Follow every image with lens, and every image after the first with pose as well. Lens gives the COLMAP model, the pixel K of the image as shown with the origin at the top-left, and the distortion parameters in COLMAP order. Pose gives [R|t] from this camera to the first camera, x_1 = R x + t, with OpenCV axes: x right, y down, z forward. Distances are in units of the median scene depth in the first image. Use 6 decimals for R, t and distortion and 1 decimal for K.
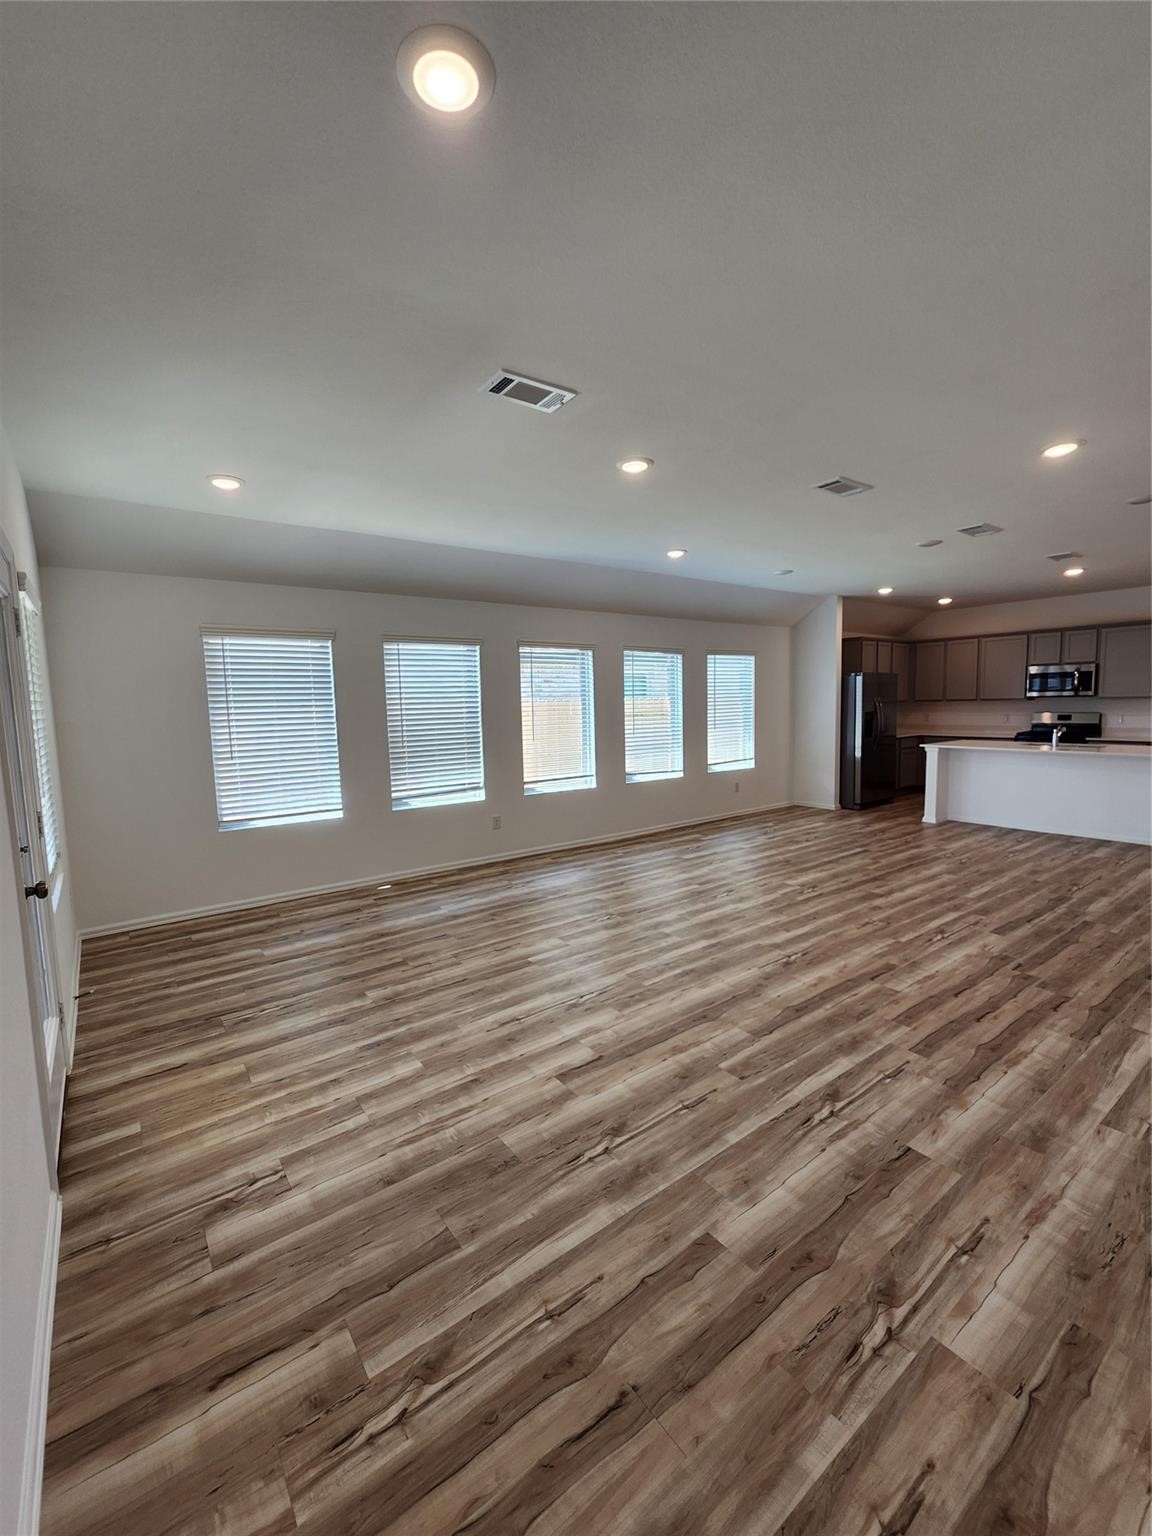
lens RADIAL K [[636.0, 0, 574.2], [0, 636.0, 747.2], [0, 0, 1]] dist [0.001797, -0.001696]
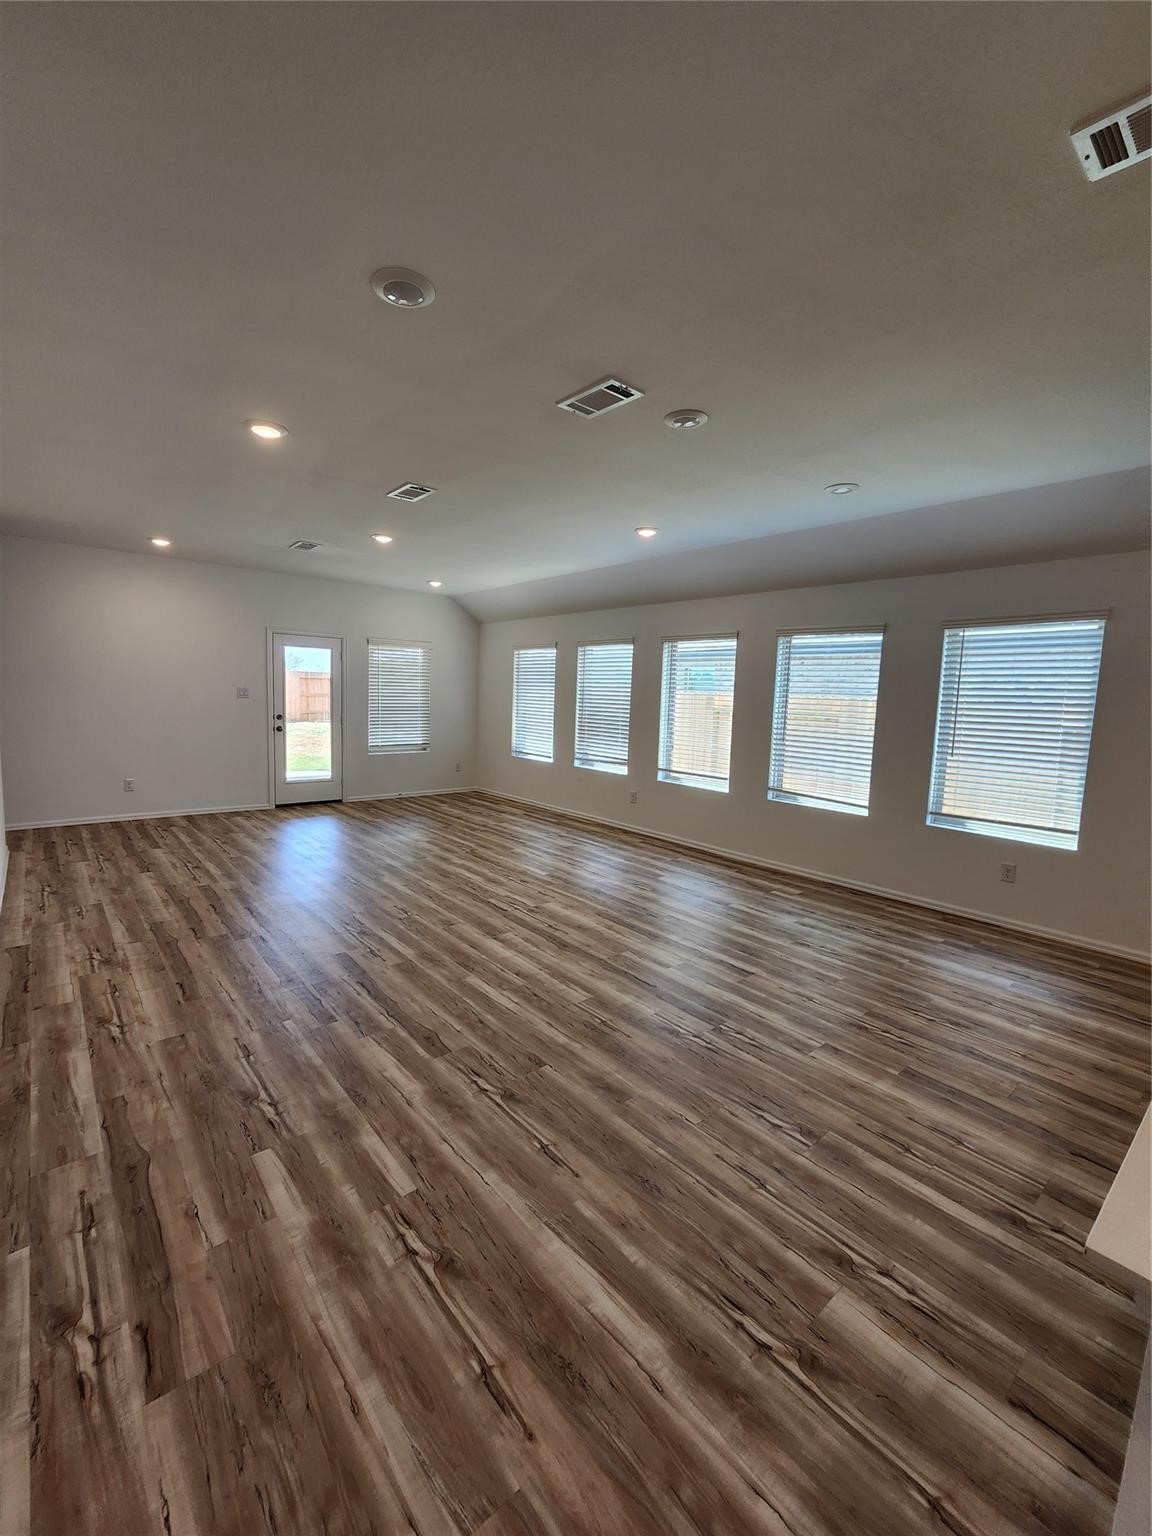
lens RADIAL K [[636.0, 0, 595.9], [0, 636.0, 765.3], [0, 0, 1]] dist [0.001797, -0.001696]
pose [[0.085309, 0.142493, -0.986113, 1.185240], [-0.098422, 0.986085, 0.133974, -0.102263], [0.991482, 0.085625, 0.098146, 0.953456]]
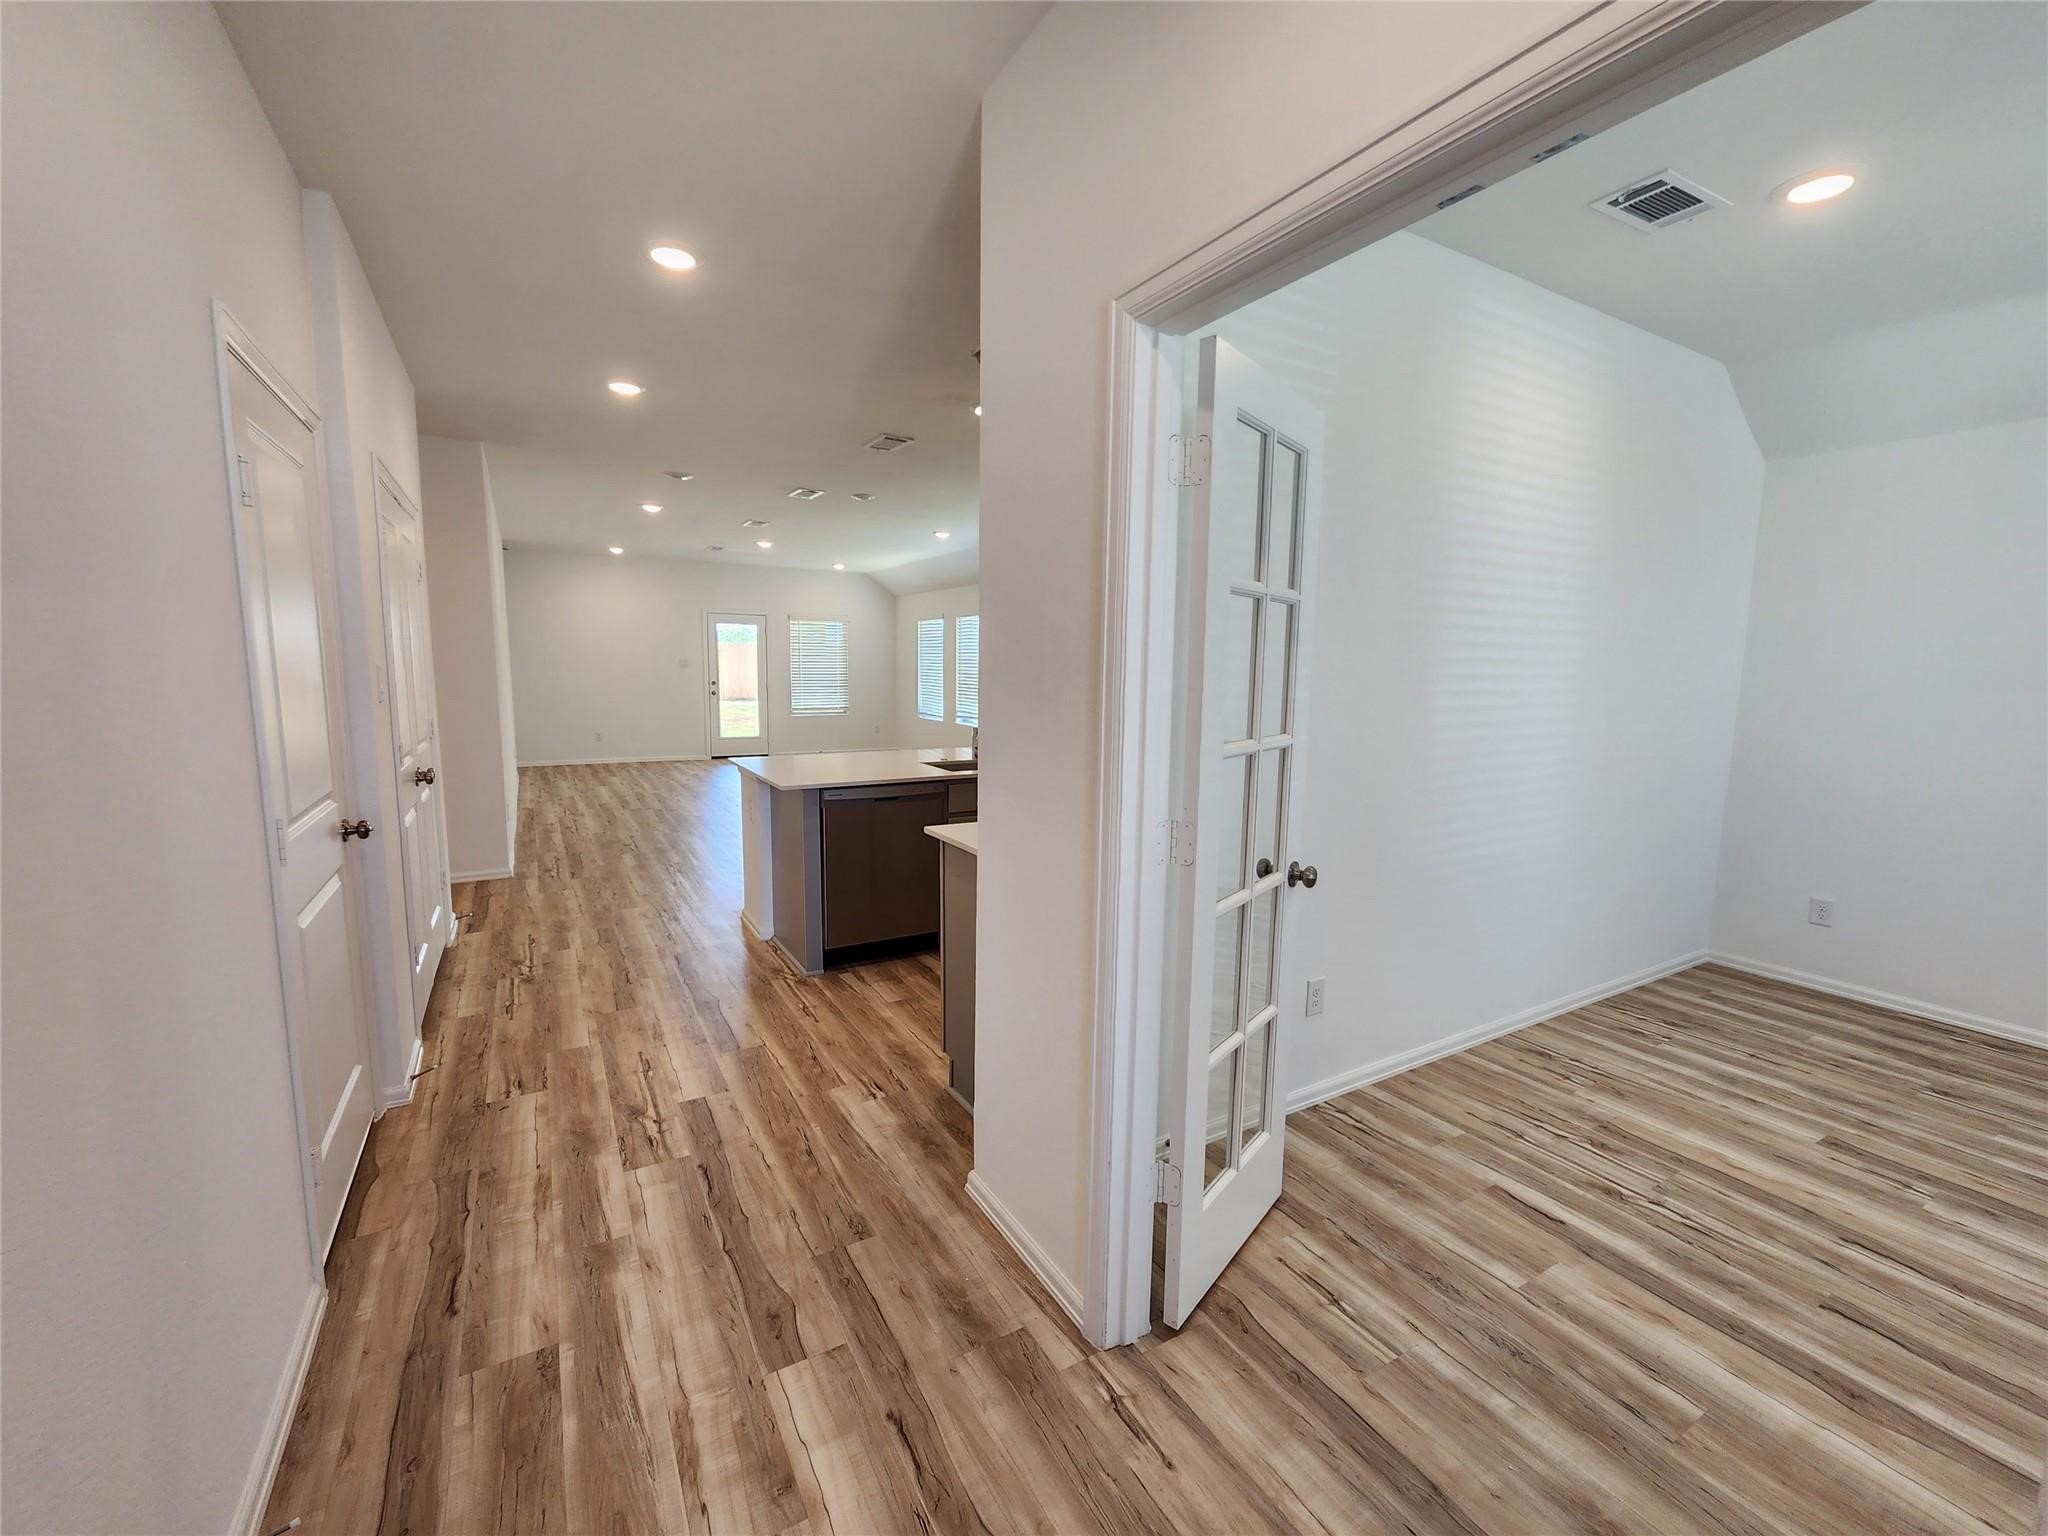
lens RADIAL K [[848.0, 0, 1017.1], [0, 848.0, 770.8], [0, 0, 1]] dist [0.001797, -0.001696]
pose [[-0.114321, 0.146122, -0.982639, 1.879637], [-0.086505, 0.983903, 0.156374, -0.140908], [0.989670, 0.102880, -0.099841, 1.441606]]
